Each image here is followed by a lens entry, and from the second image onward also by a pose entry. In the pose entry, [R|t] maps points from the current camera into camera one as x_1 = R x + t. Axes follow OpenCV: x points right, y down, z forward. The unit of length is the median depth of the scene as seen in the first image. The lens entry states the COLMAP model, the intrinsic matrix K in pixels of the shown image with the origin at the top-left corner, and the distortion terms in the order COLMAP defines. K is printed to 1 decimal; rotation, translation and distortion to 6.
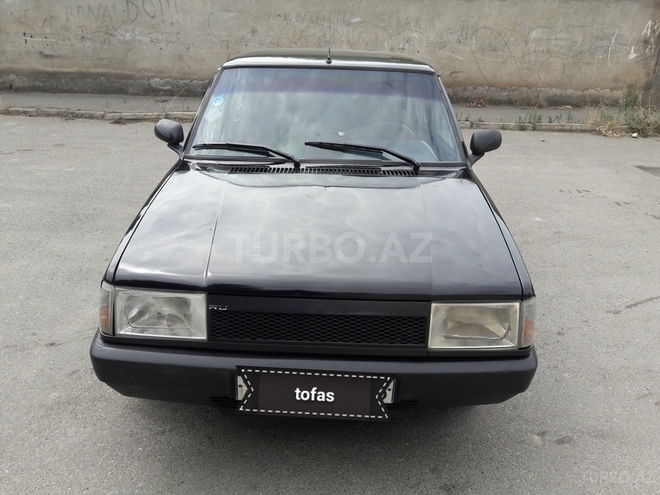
lens RADIAL K [[548.0, 0, 330.0], [0, 548.0, 247.5], [0, 0, 1]] dist [0.054795, -0.085691]
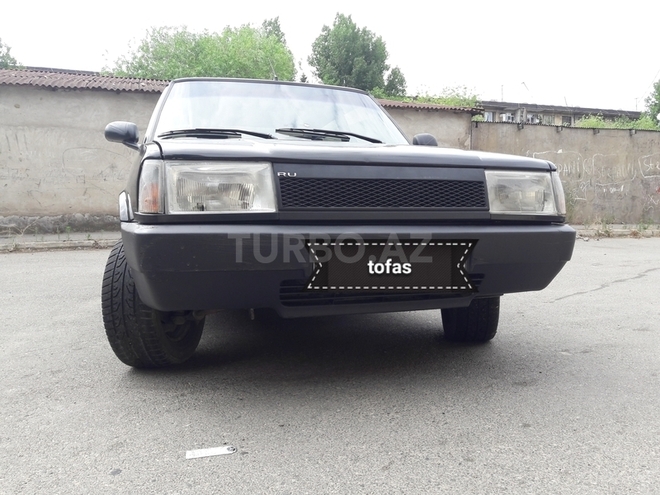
lens RADIAL K [[535.6, 0, 330.0], [0, 535.6, 247.5], [0, 0, 1]] dist [0.235009, -0.392259]
pose [[0.950094, -0.059785, 0.306181, -0.343545], [0.152968, 0.944657, -0.290212, 0.411445], [-0.271885, 0.322565, 0.906659, 0.153928]]
